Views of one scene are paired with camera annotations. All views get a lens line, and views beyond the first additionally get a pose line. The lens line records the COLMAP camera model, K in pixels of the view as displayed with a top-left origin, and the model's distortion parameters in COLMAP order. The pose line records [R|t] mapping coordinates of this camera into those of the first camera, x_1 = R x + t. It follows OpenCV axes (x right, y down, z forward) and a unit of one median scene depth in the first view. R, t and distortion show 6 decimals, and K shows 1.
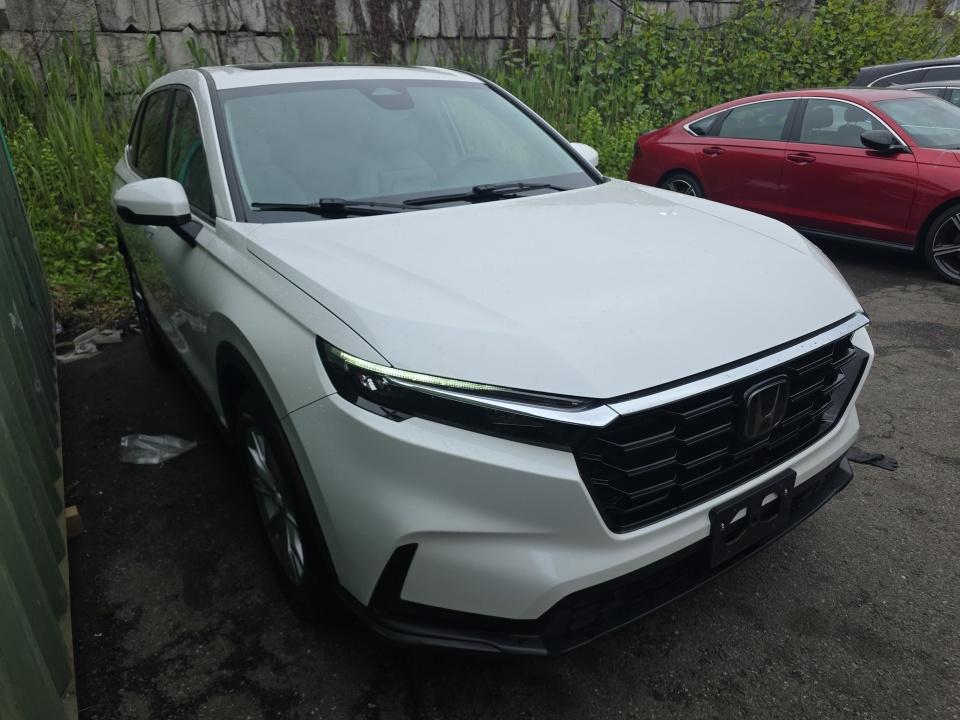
lens RADIAL K [[653.1, 0, 483.2], [0, 653.1, 360.3], [0, 0, 1]] dist [0.035397, -0.031945]
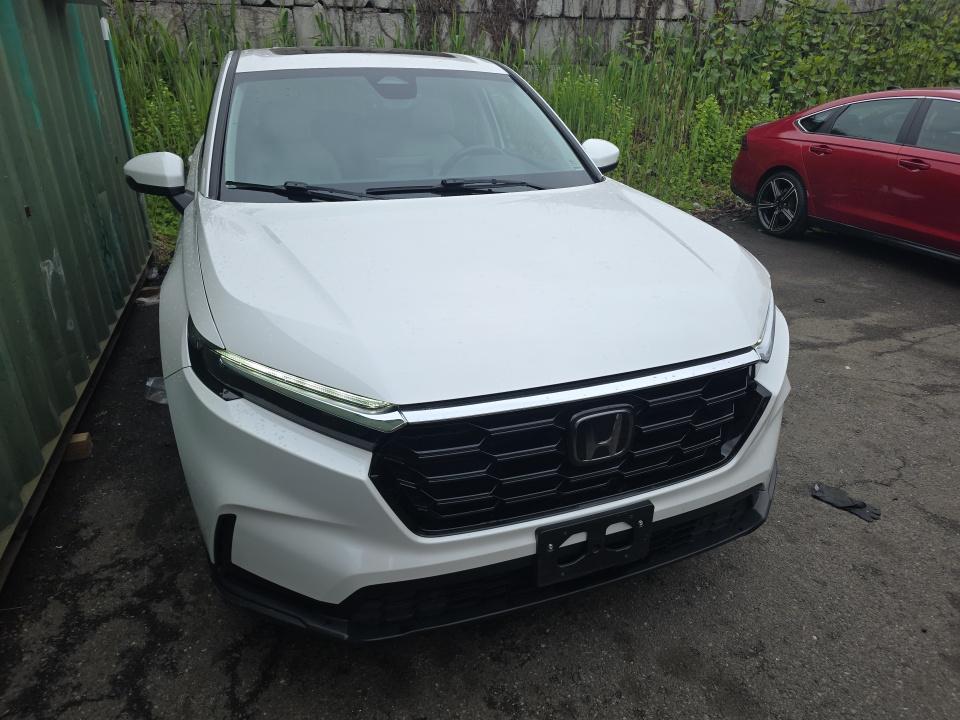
lens RADIAL K [[647.4, 0, 480.7], [0, 647.4, 346.4], [0, 0, 1]] dist [0.051441, -0.046141]
pose [[0.975767, 0.118070, -0.184221, 0.080176], [-0.115087, 0.992993, 0.026842, -0.012356], [0.186099, -0.004990, 0.982518, 0.003362]]
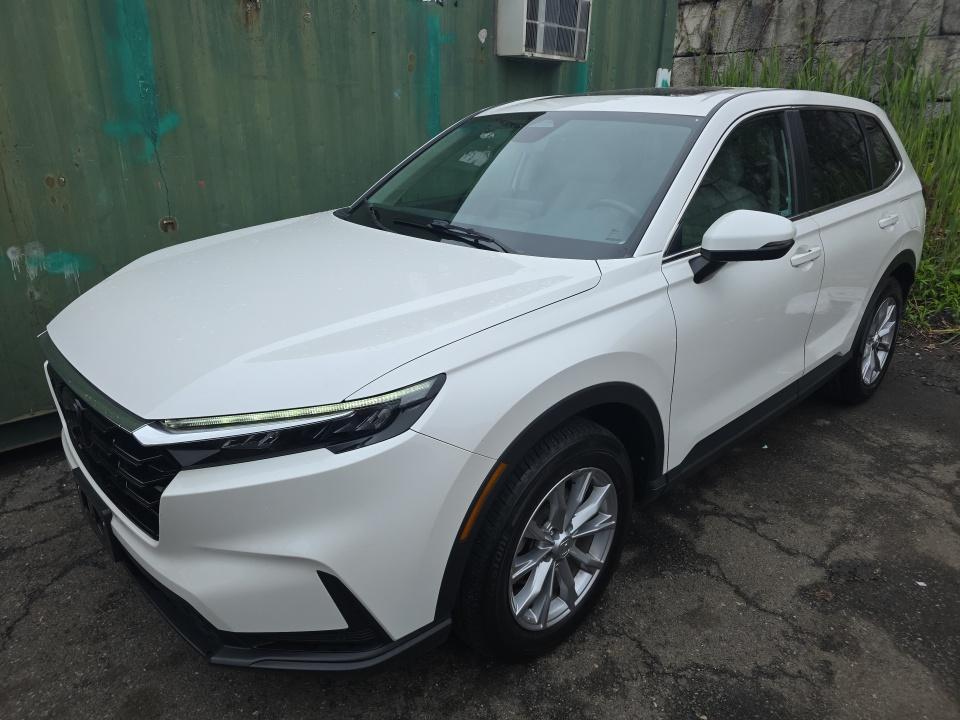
lens RADIAL K [[653.1, 0, 483.2], [0, 653.1, 360.3], [0, 0, 1]] dist [0.035397, -0.031945]
pose [[0.199268, 0.375816, -0.905016, 0.332583], [-0.367649, 0.884749, 0.286450, -0.128971], [0.908365, 0.275648, 0.314470, 0.263789]]
